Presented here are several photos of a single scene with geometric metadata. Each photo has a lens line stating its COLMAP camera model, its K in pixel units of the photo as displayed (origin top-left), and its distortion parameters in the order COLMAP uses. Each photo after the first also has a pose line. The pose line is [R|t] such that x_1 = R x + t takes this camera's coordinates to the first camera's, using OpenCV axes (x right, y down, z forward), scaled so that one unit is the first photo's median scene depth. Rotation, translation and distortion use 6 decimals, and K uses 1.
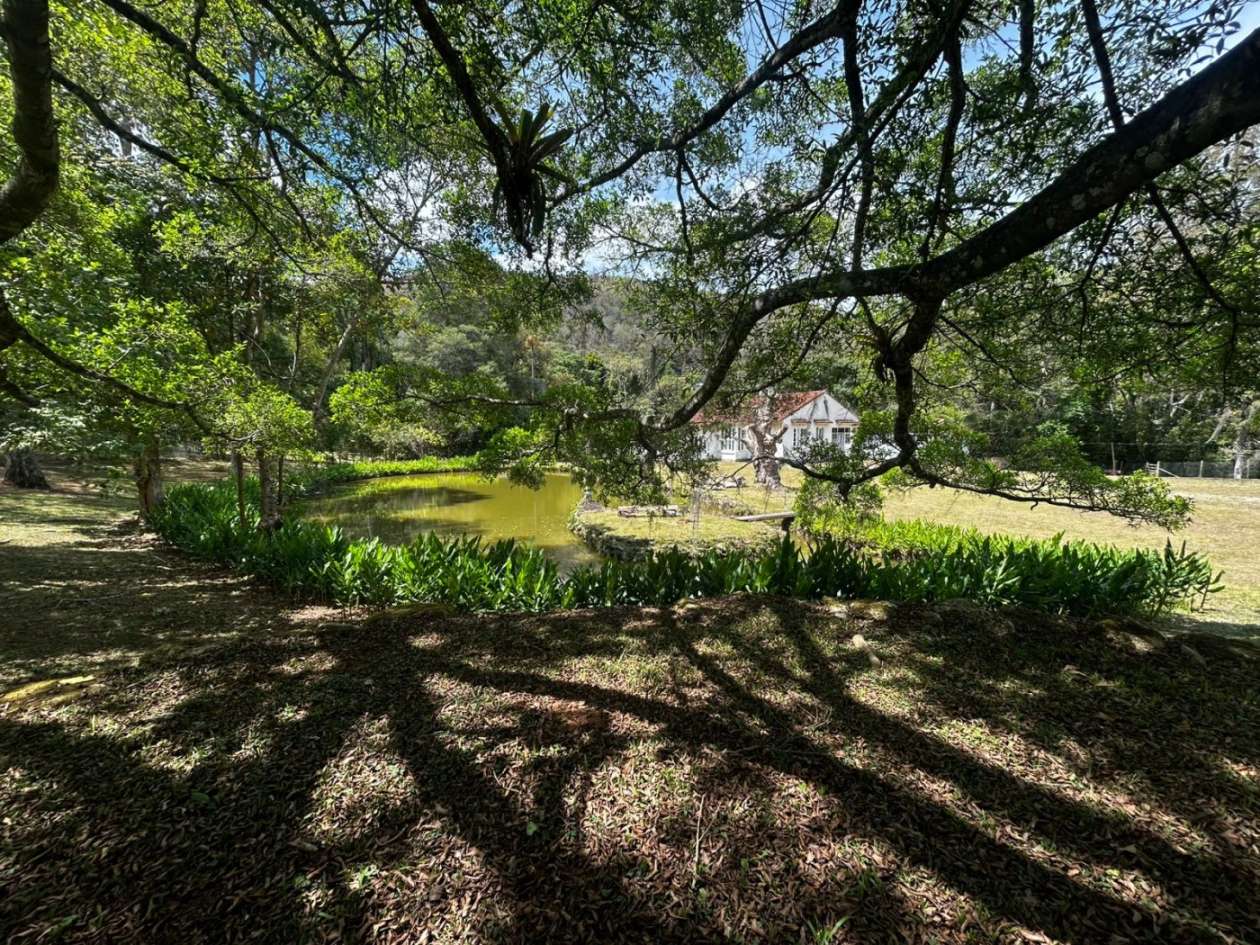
lens RADIAL K [[511.2, 0, 634.0], [0, 511.2, 478.4], [0, 0, 1]] dist [0.008716, -0.000498]
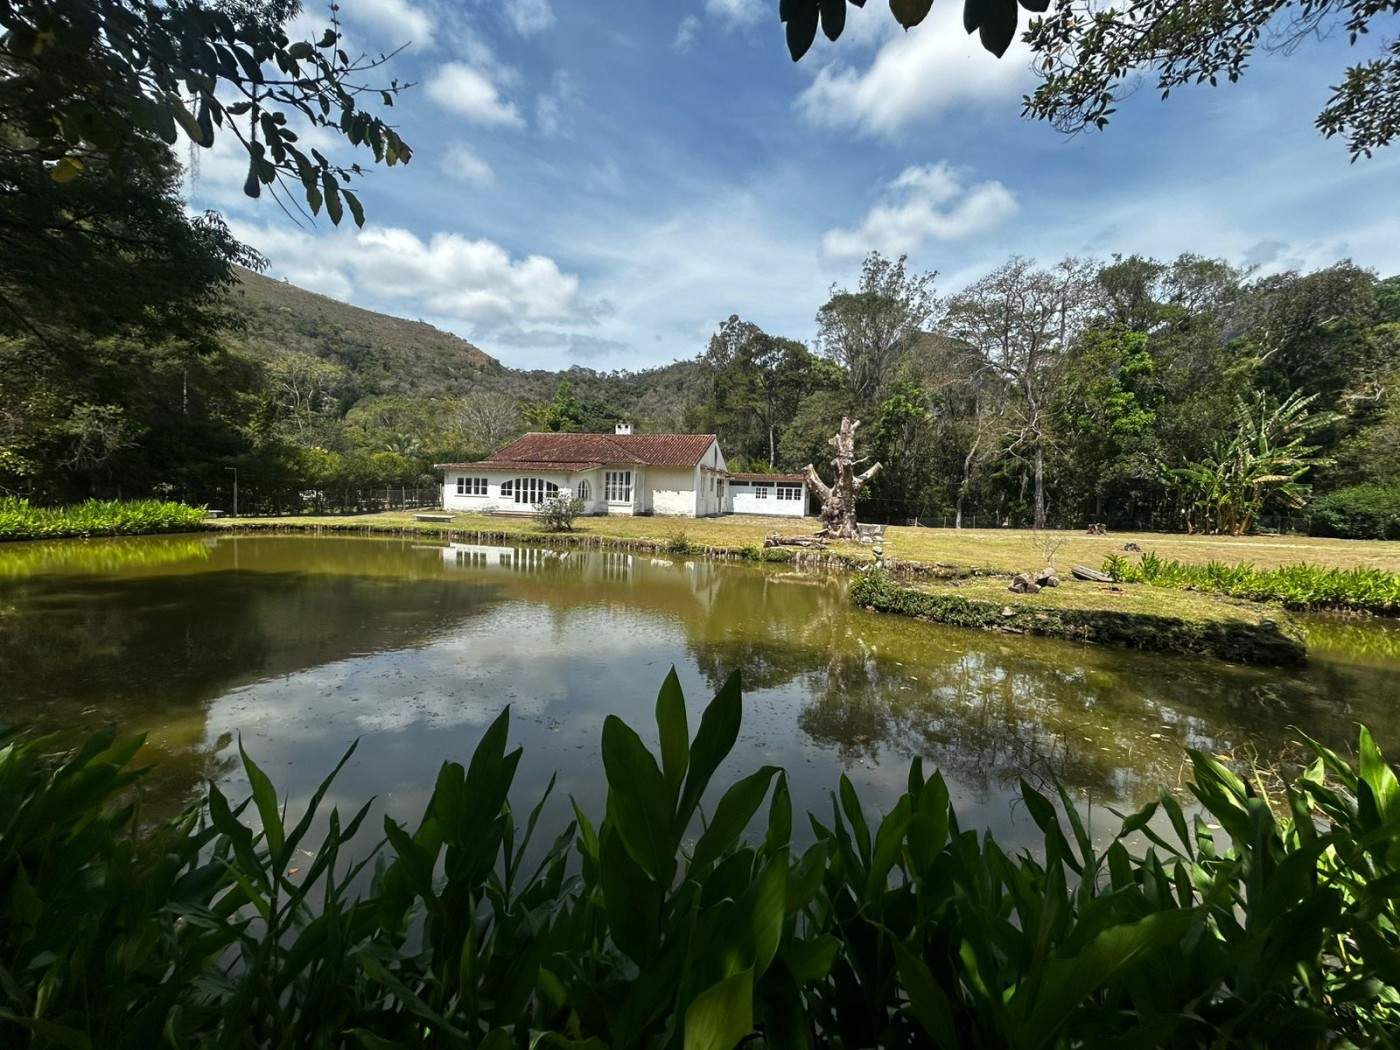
lens RADIAL K [[565.9, 0, 701.0], [0, 565.9, 521.6], [0, 0, 1]] dist [-0.001441, 0.001248]
pose [[0.738012, -0.000961, 0.674787, -0.953142], [0.020847, 0.999554, -0.021376, -0.016477], [-0.674466, 0.029843, 0.737703, 1.076476]]
